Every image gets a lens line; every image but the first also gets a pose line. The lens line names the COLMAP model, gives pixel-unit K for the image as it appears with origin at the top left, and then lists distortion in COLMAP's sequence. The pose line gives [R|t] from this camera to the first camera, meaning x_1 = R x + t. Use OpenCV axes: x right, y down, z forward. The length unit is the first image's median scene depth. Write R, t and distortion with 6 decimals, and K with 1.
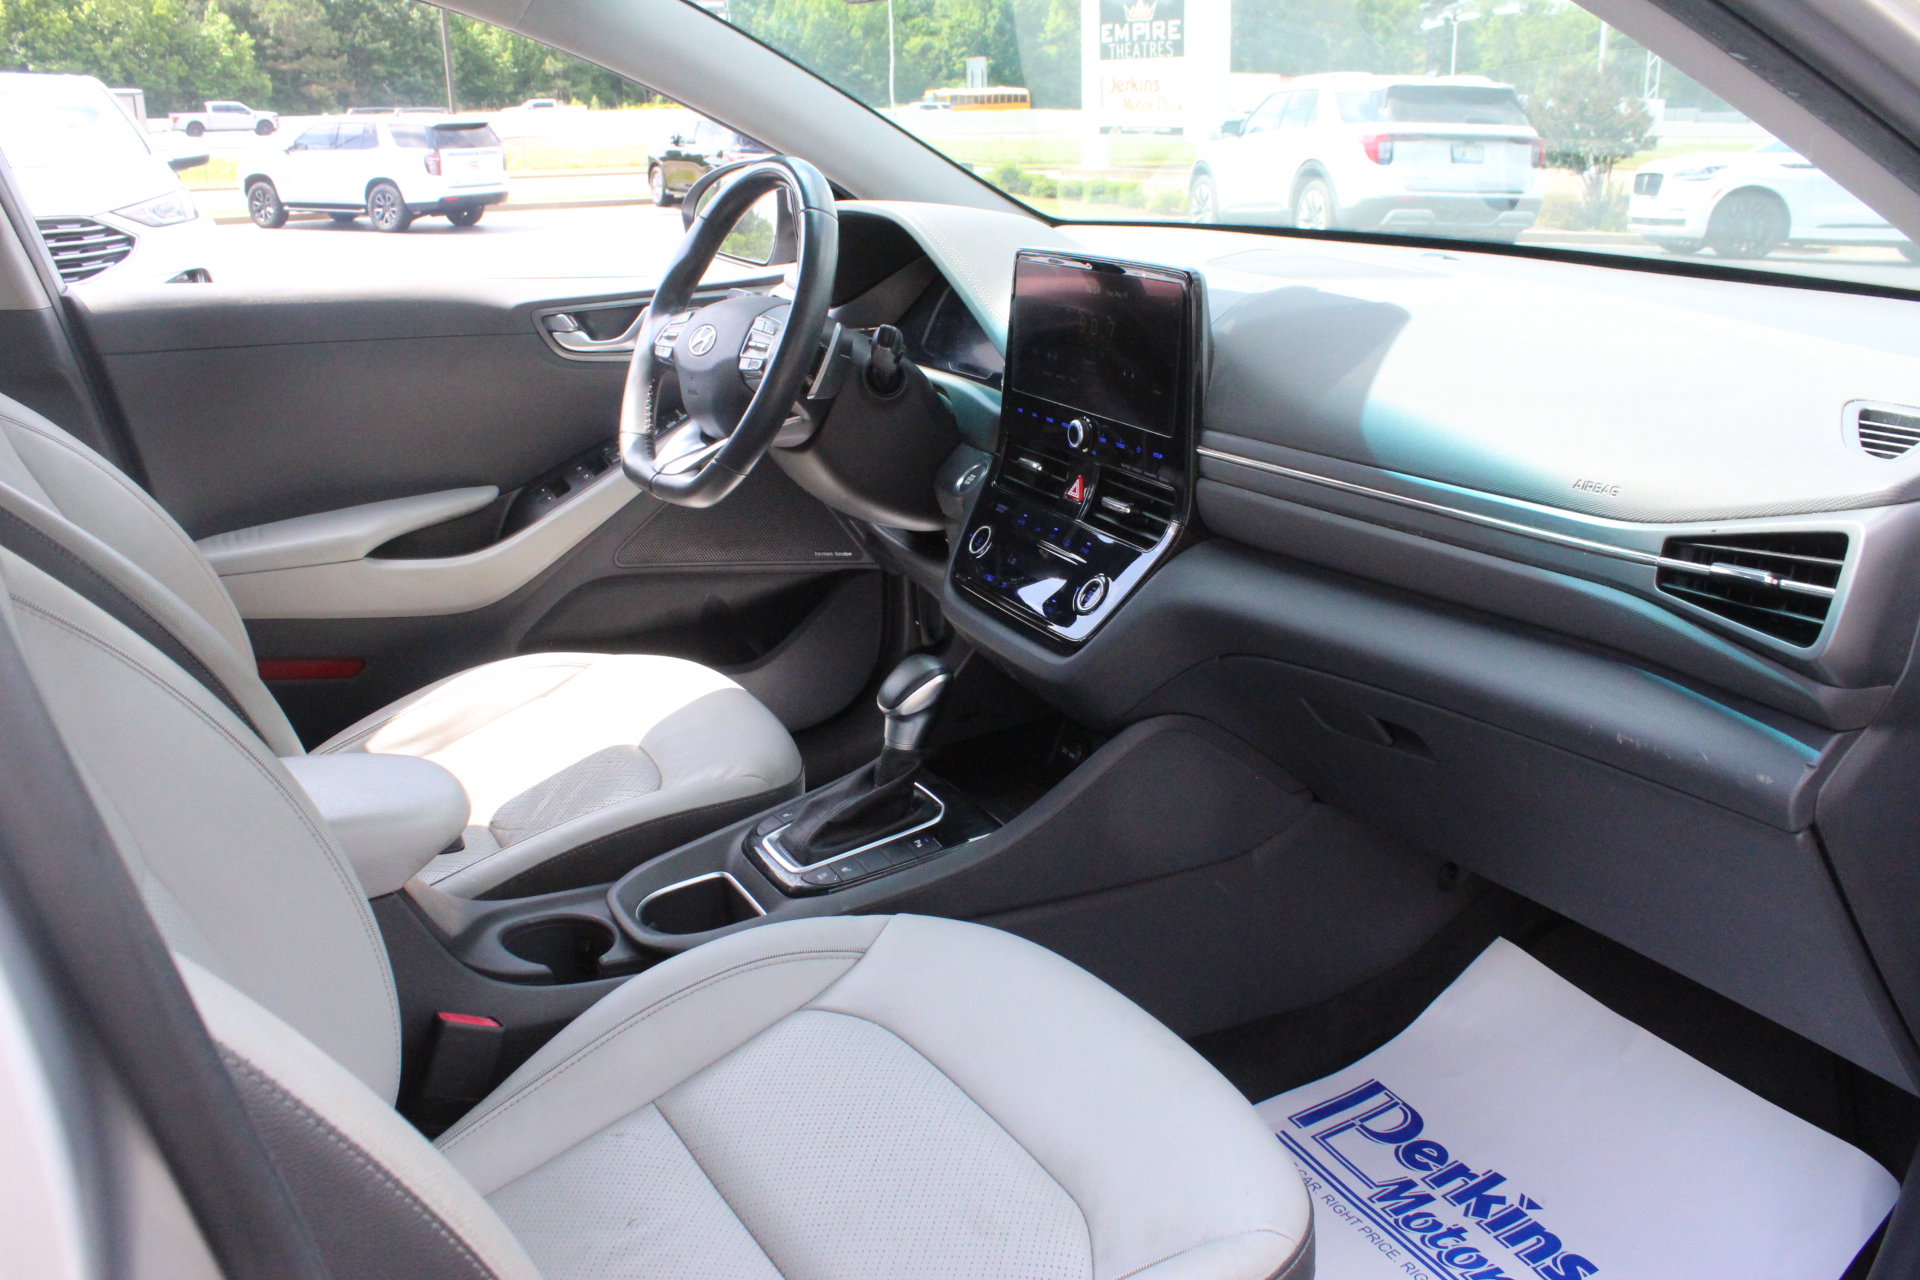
lens RADIAL K [[922.4, 0, 960.0], [0, 922.4, 640.0], [0, 0, 1]] dist [-0.069441, 0.019223]
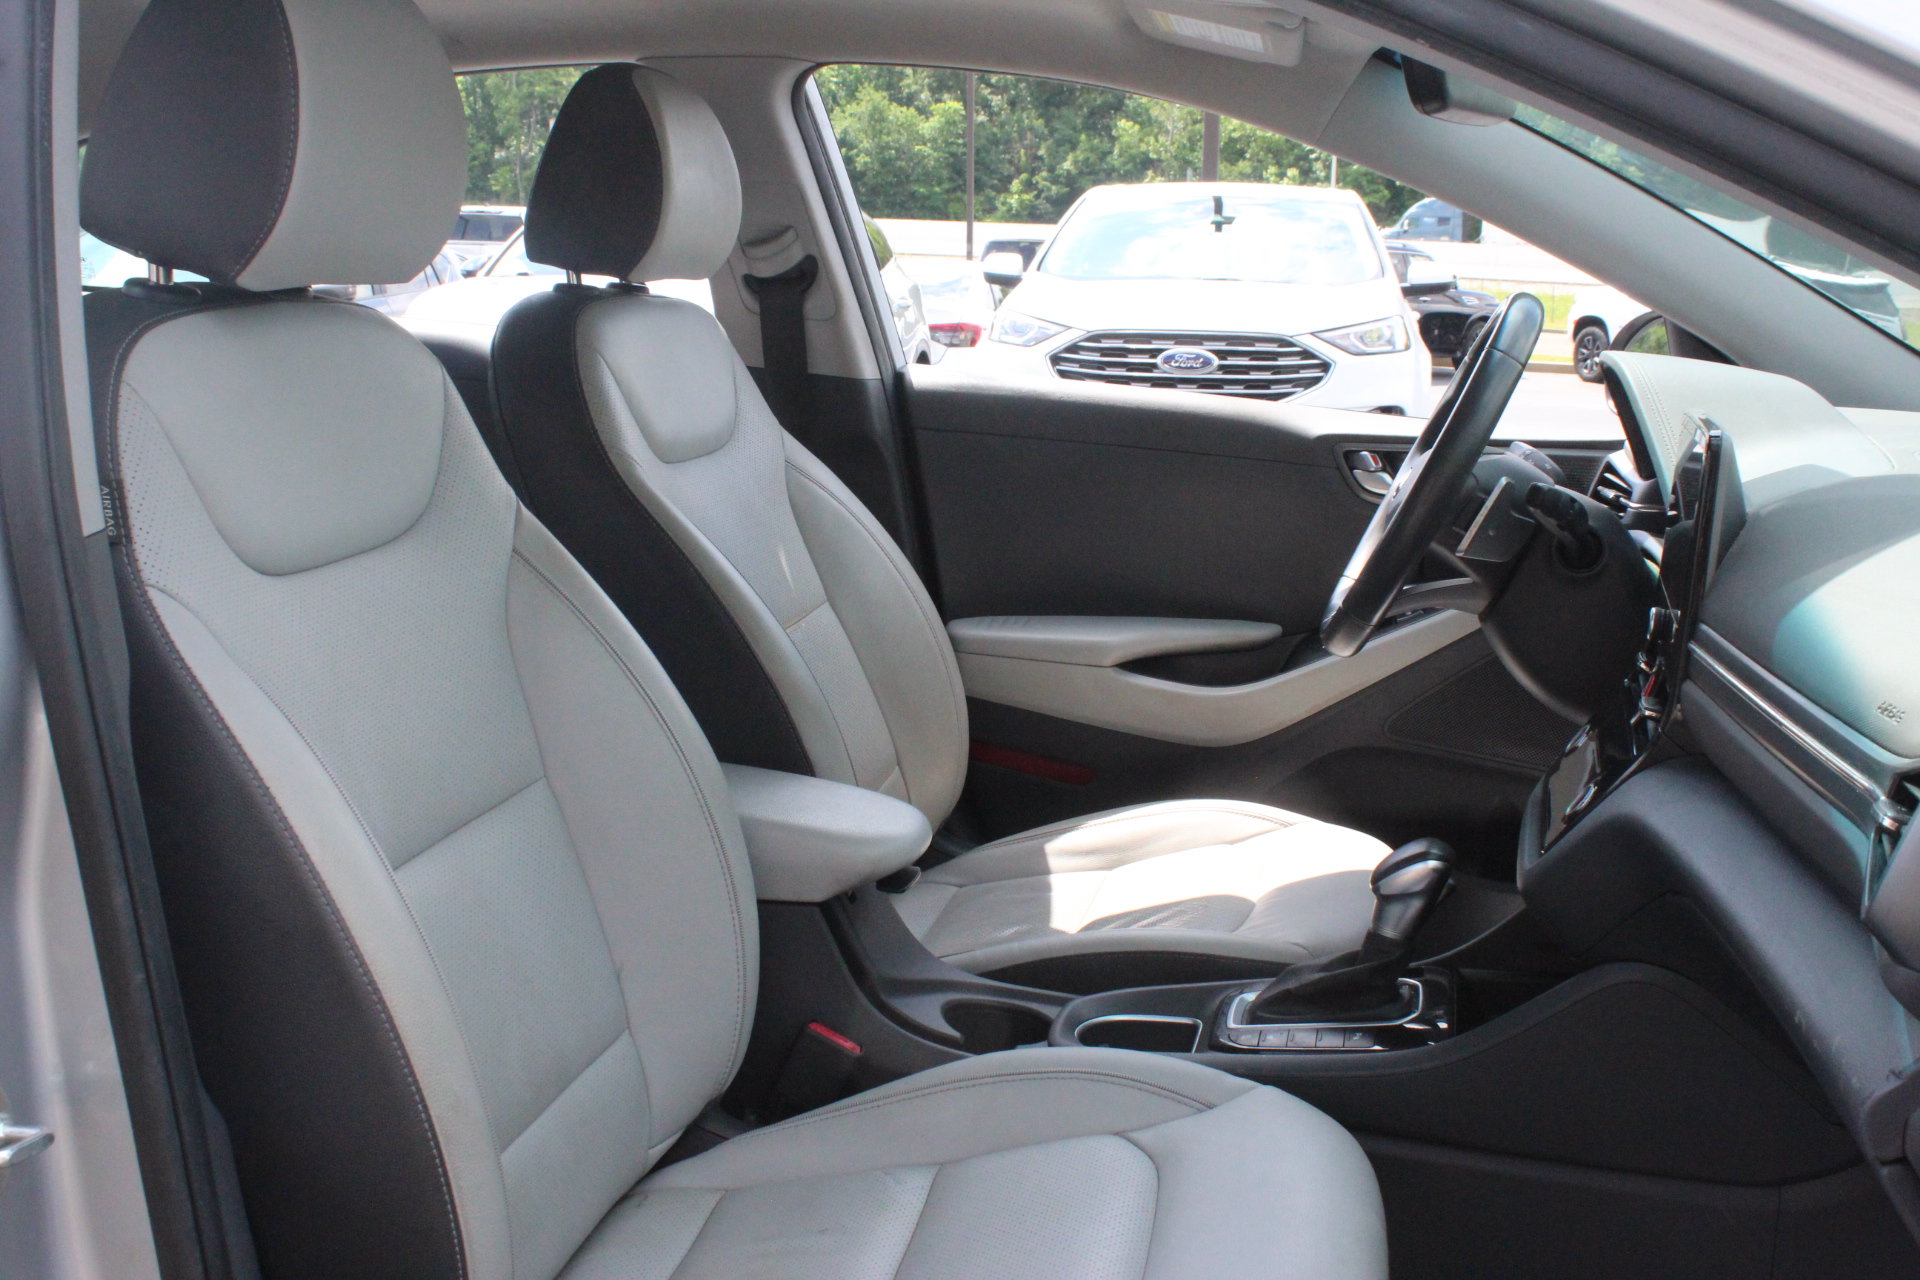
lens RADIAL K [[922.4, 0, 960.0], [0, 922.4, 640.0], [0, 0, 1]] dist [-0.069441, 0.019223]
pose [[0.886791, 0.199963, -0.416673, -0.838960], [-0.244282, 0.968127, -0.055289, -0.051162], [0.392337, 0.150815, 0.907373, 0.069691]]
